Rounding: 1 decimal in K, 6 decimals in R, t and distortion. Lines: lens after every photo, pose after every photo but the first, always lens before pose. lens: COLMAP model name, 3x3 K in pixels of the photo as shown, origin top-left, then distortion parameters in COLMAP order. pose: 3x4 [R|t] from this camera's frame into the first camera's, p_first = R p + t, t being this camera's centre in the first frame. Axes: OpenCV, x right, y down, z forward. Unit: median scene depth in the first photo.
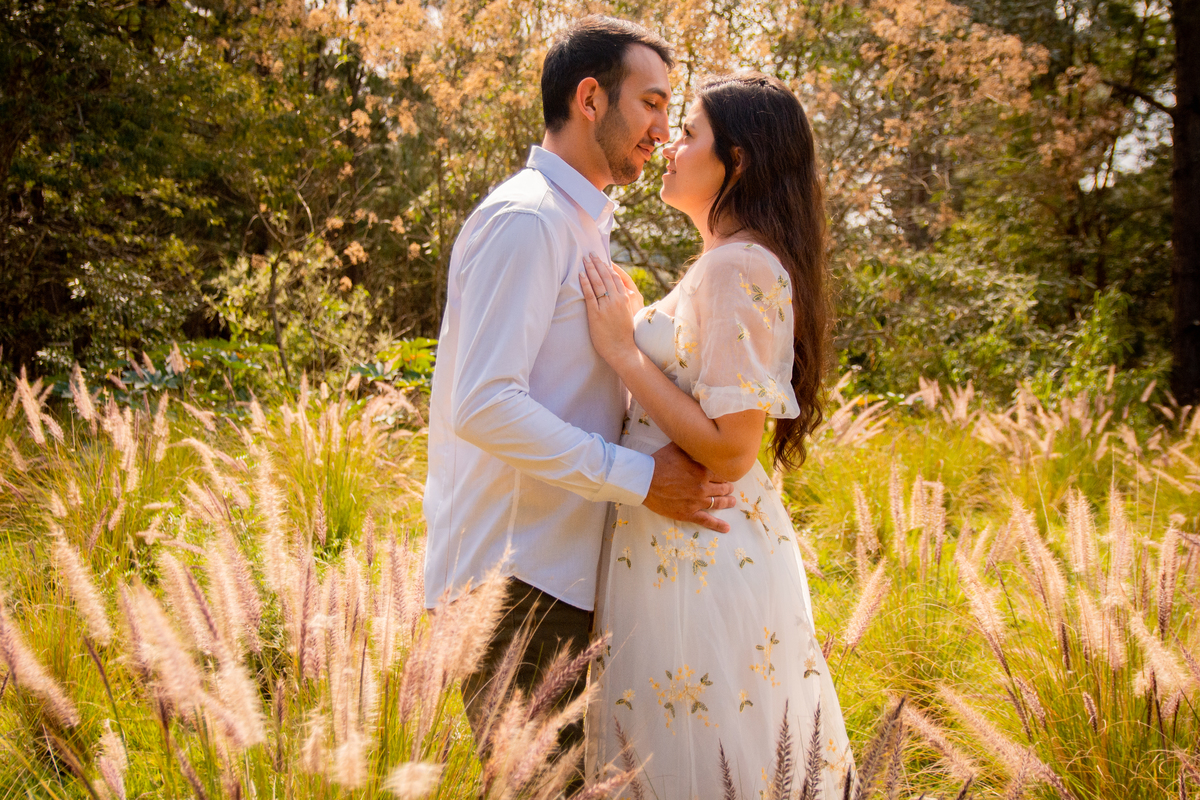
lens RADIAL K [[1290.6, 0, 601.5], [0, 1290.6, 349.8], [0, 0, 1]] dist [-0.046141, 0.003193]
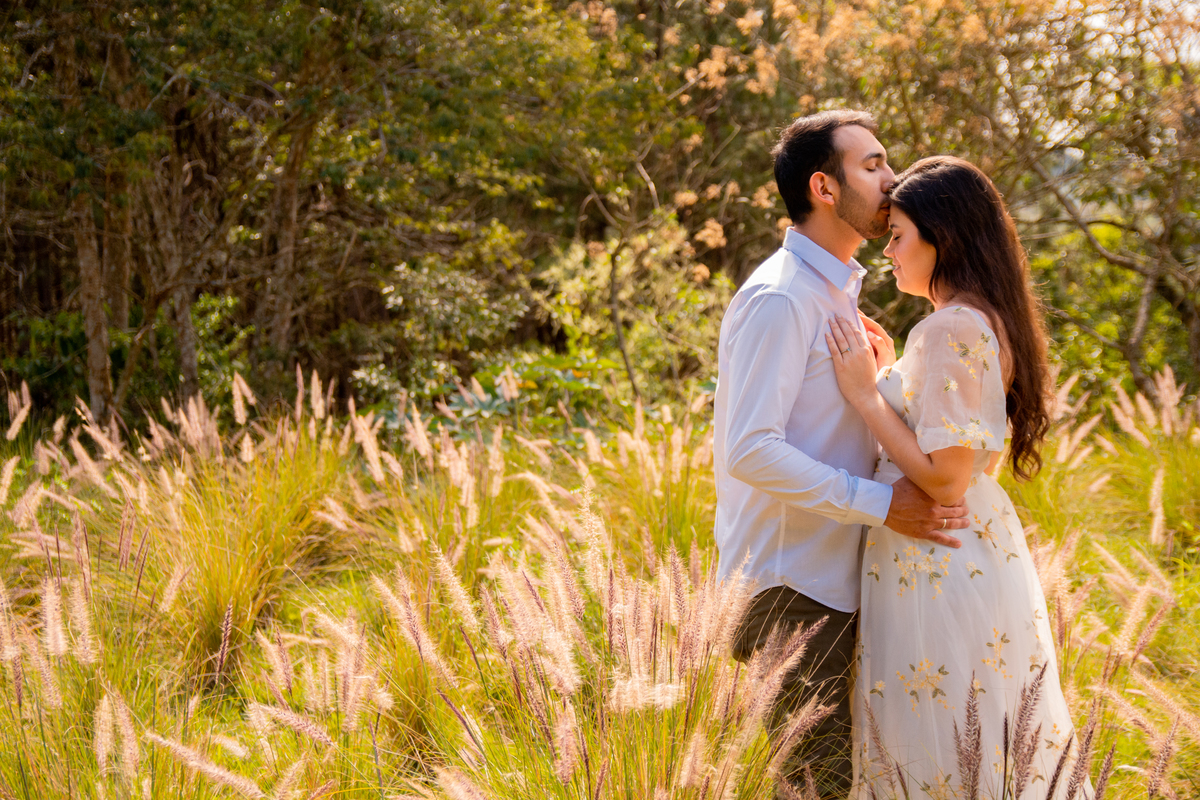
lens RADIAL K [[1962.2, 0, 600.0], [0, 1962.2, 400.0], [0, 0, 1]] dist [-0.007411, 0.025984]
pose [[0.963290, -0.030757, -0.266695, 0.117420], [0.042138, 0.998424, 0.037055, -0.034246], [0.265135, -0.046933, 0.963068, -0.368389]]
